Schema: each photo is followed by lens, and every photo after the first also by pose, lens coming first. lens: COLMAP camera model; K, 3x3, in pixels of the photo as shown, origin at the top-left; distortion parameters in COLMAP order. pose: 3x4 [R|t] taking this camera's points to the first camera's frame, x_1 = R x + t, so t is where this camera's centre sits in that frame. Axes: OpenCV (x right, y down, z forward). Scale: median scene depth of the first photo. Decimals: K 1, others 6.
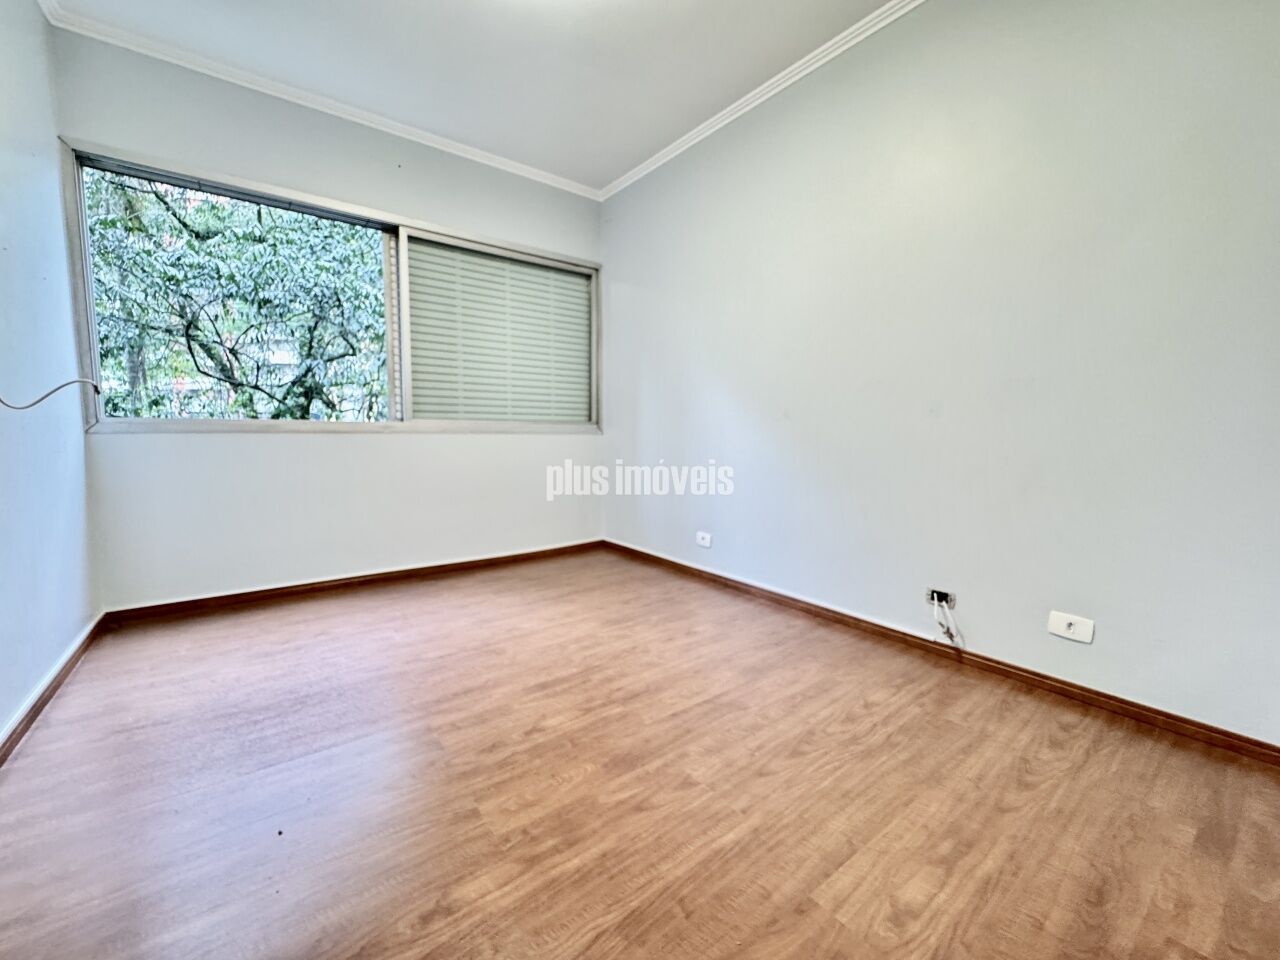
lens RADIAL K [[514.0, 0, 640.0], [0, 514.0, 480.0], [0, 0, 1]] dist [-0.000362, 0.000001]
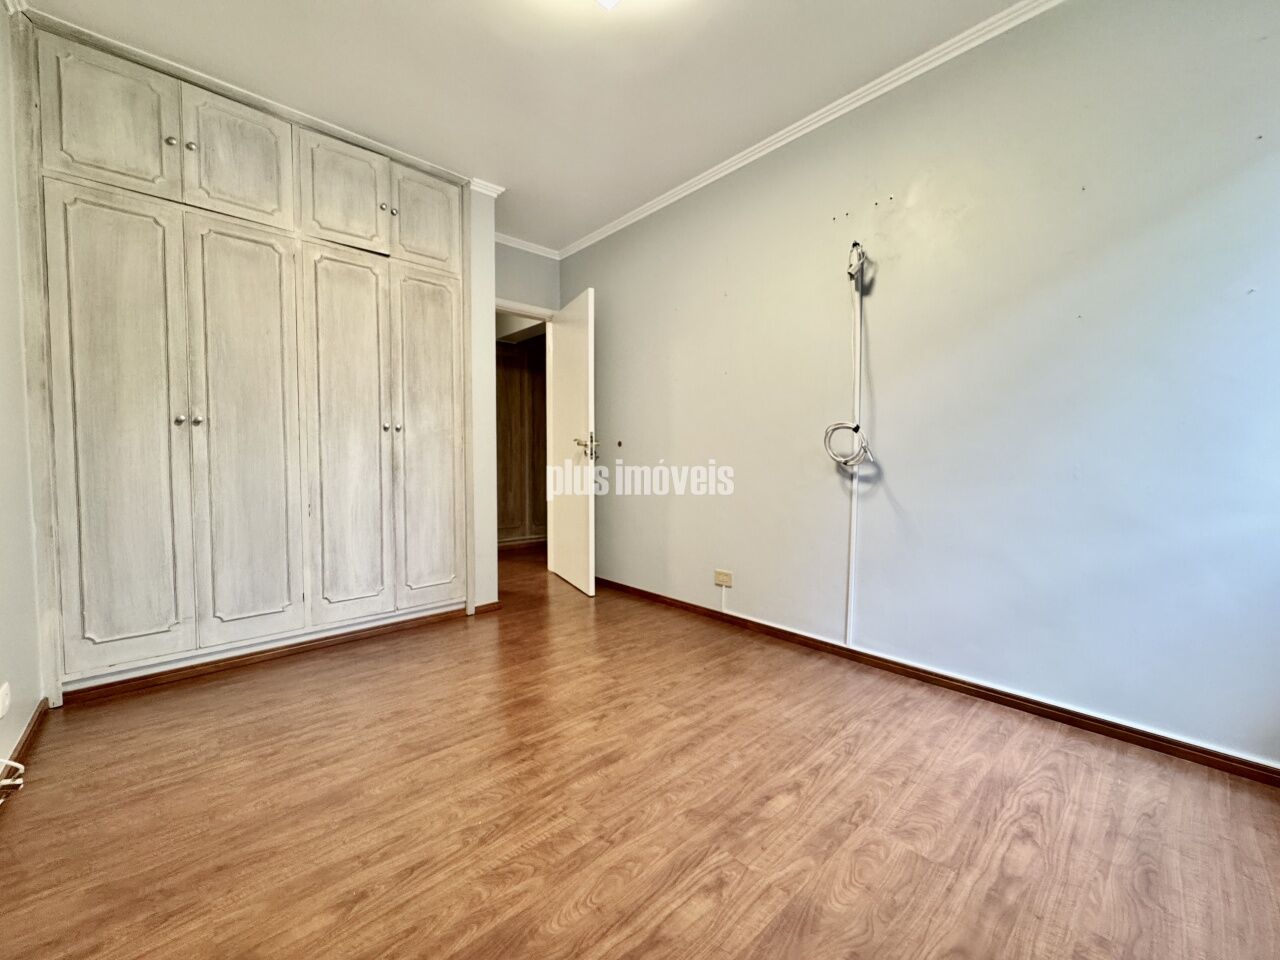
lens RADIAL K [[514.0, 0, 640.0], [0, 514.0, 480.0], [0, 0, 1]] dist [-0.000362, 0.000001]
pose [[-0.996172, -0.001278, -0.087405, -0.165468], [-0.013377, 0.990344, 0.137982, -0.214343], [0.086385, 0.138623, -0.986571, 1.836688]]
